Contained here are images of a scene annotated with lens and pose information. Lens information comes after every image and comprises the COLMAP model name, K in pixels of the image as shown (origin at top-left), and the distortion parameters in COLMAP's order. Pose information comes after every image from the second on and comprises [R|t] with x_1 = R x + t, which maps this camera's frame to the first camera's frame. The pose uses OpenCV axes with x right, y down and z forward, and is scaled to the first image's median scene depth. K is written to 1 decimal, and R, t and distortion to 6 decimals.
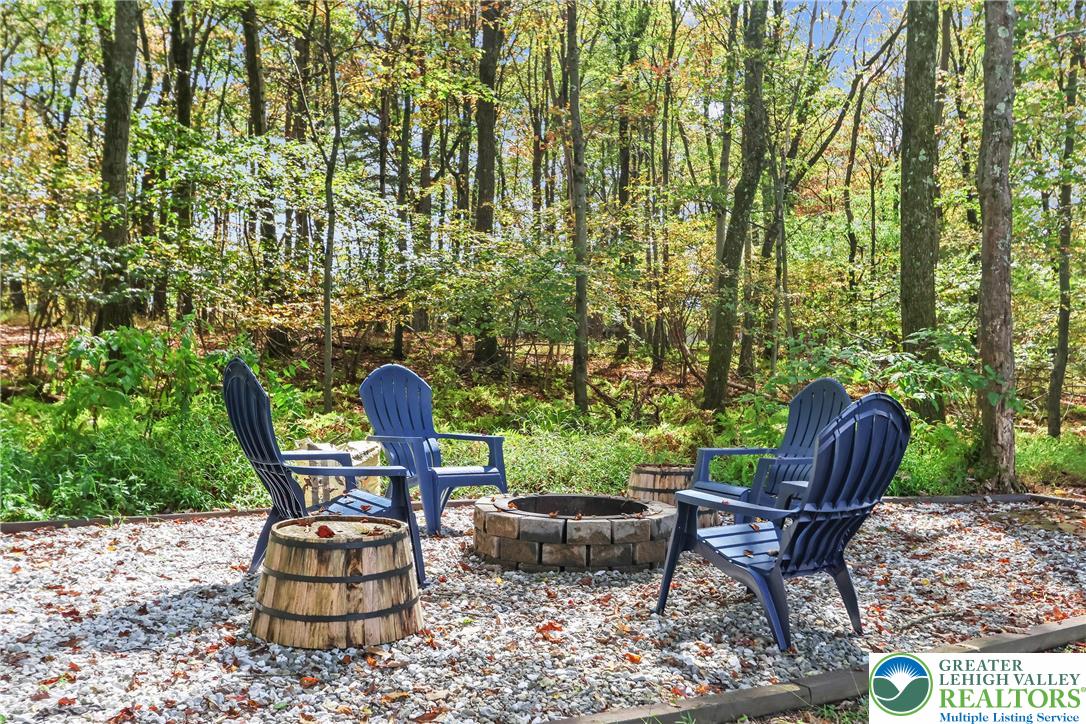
lens RADIAL K [[1098.8, 0, 544.8], [0, 1098.8, 361.4], [0, 0, 1]] dist [-0.002015, 0.000000]
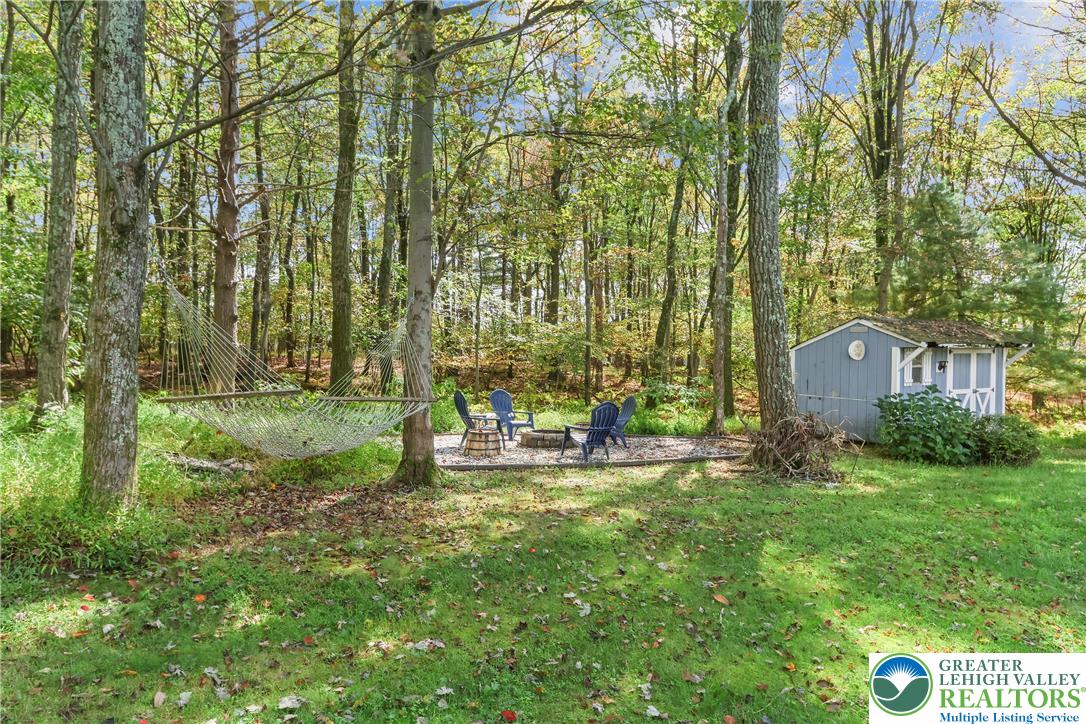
lens RADIAL K [[710.2, 0, 541.5], [0, 710.2, 364.2], [0, 0, 1]] dist [-0.000038, -0.000014]
pose [[0.995306, 0.009776, -0.096285, 0.214466], [-0.010935, 0.999874, -0.011521, -0.056164], [0.096161, 0.012520, 0.995287, -1.237349]]
